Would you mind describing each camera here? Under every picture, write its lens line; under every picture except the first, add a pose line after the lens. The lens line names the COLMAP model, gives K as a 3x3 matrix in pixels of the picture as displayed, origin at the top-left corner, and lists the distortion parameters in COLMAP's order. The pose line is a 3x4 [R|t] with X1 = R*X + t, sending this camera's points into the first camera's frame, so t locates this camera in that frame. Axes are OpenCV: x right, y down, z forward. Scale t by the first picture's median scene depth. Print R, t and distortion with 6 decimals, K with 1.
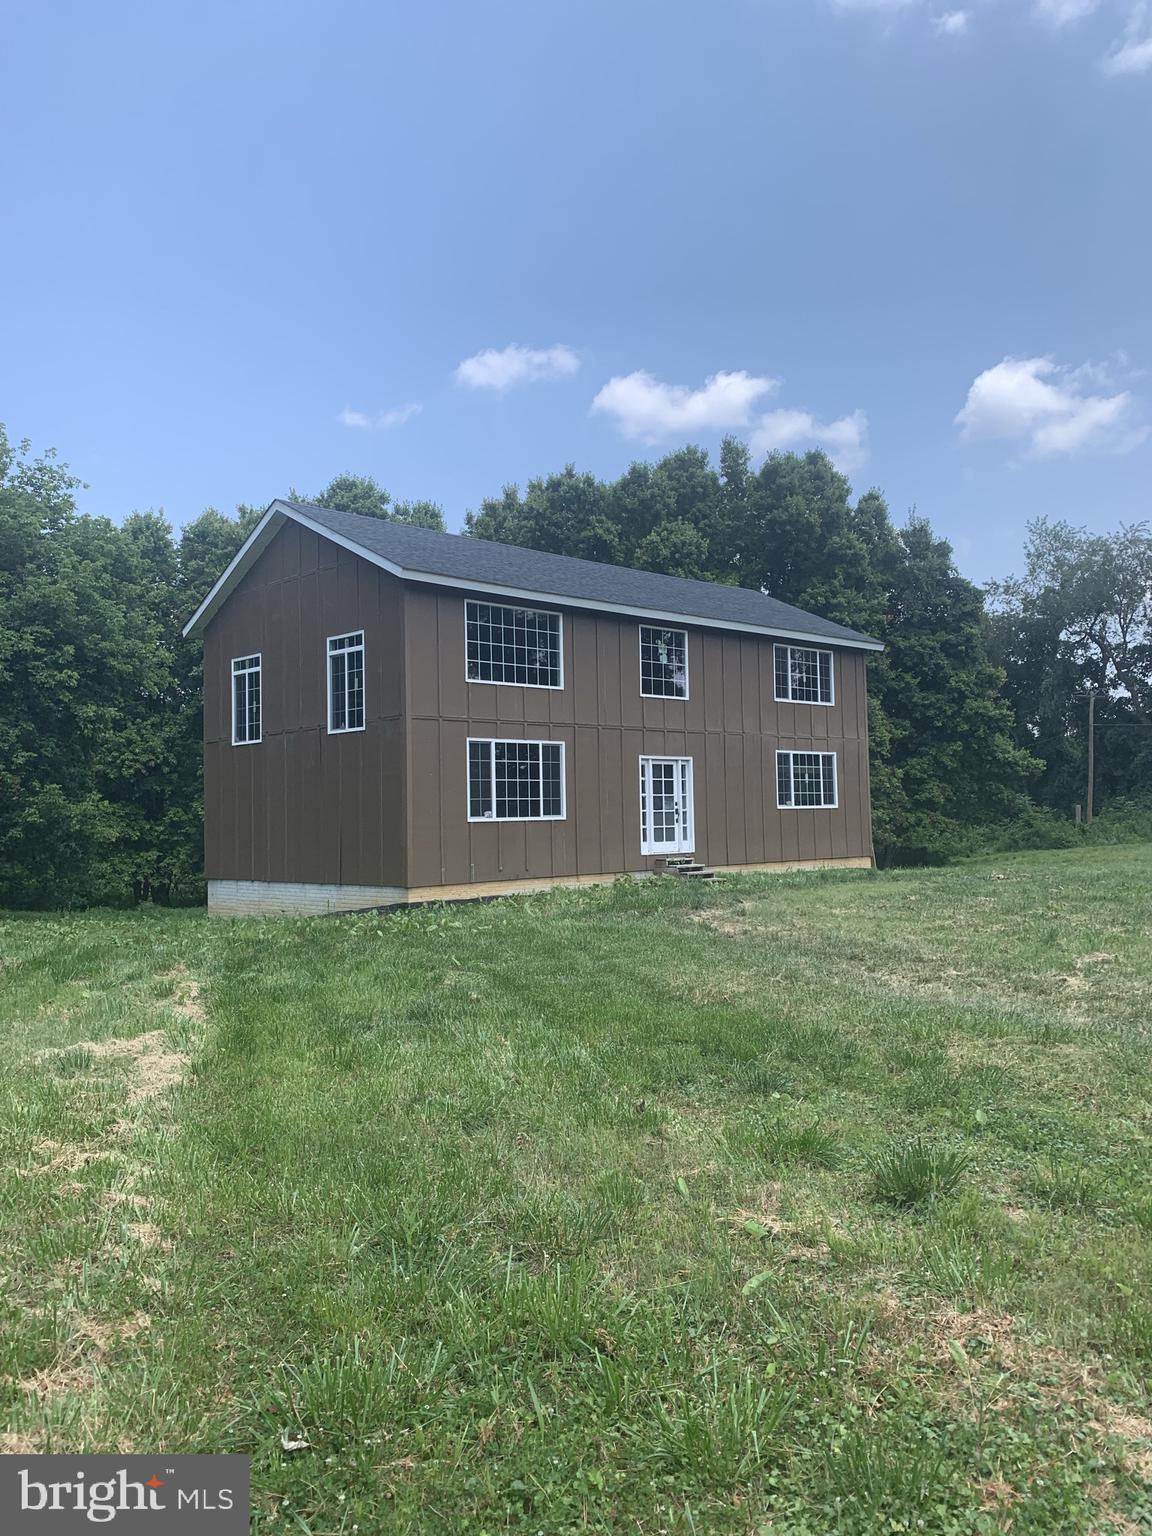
lens RADIAL K [[1175.8, 0, 575.9], [0, 1175.8, 768.3], [0, 0, 1]] dist [0.029381, -0.038380]
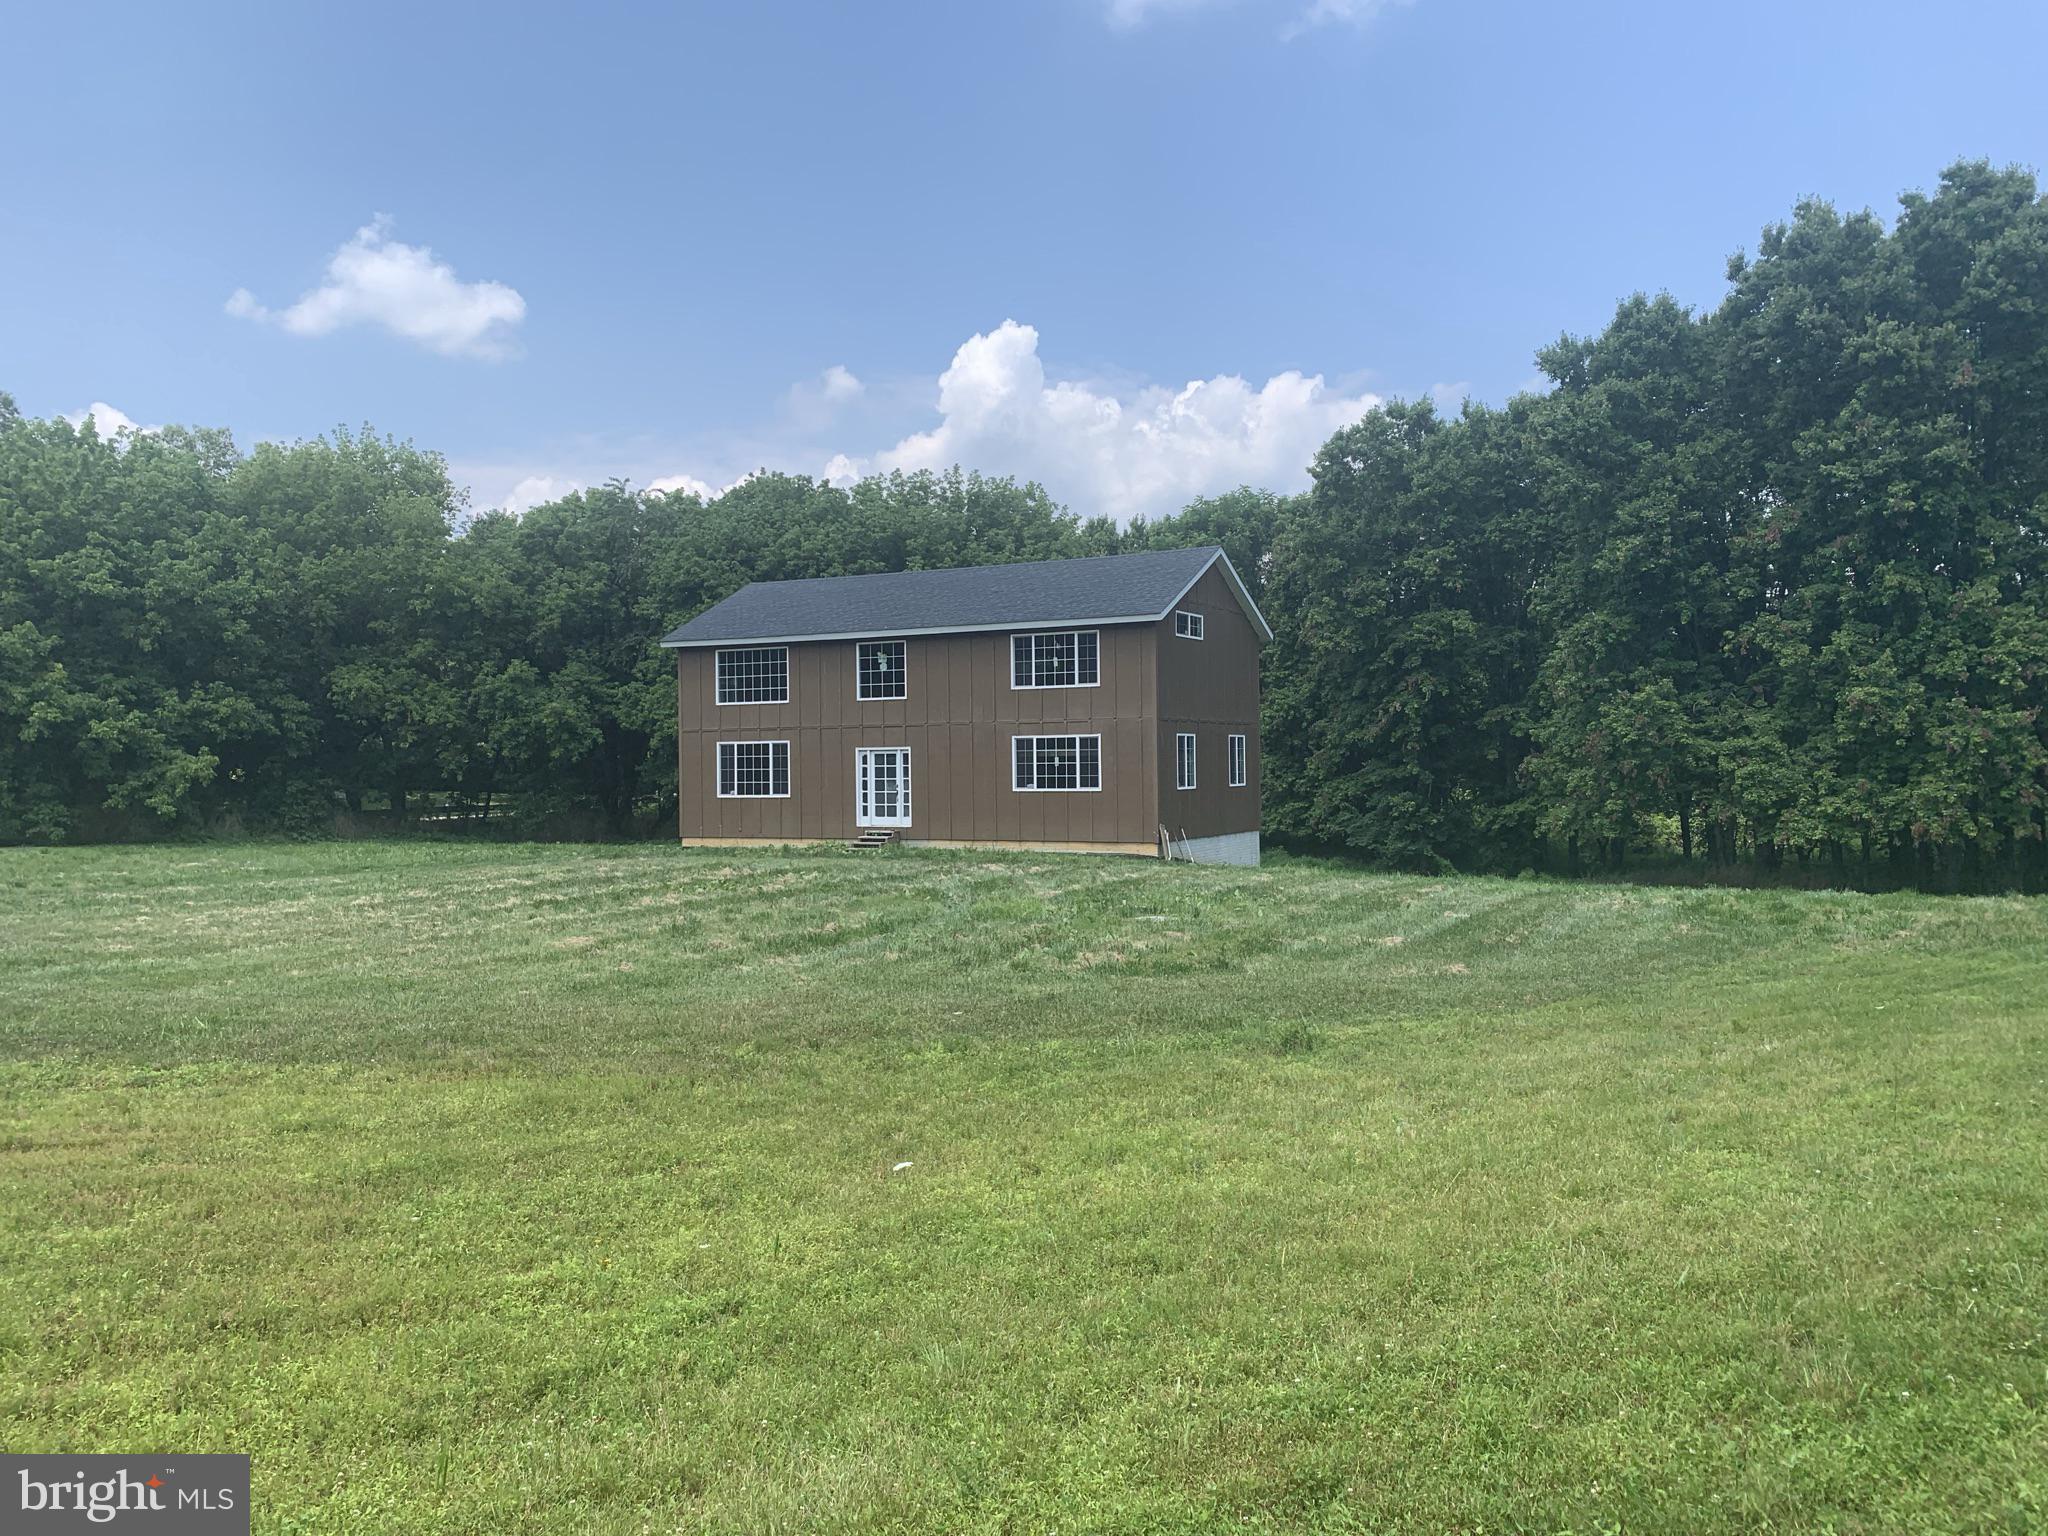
lens RADIAL K [[1567.8, 0, 1024.0], [0, 1567.8, 770.1], [0, 0, 1]] dist [0.029381, -0.038380]
pose [[0.333292, 0.008989, -0.942781, 1.683146], [0.036352, 0.999089, 0.022377, -0.017945], [0.942123, -0.041729, 0.332662, 0.602703]]
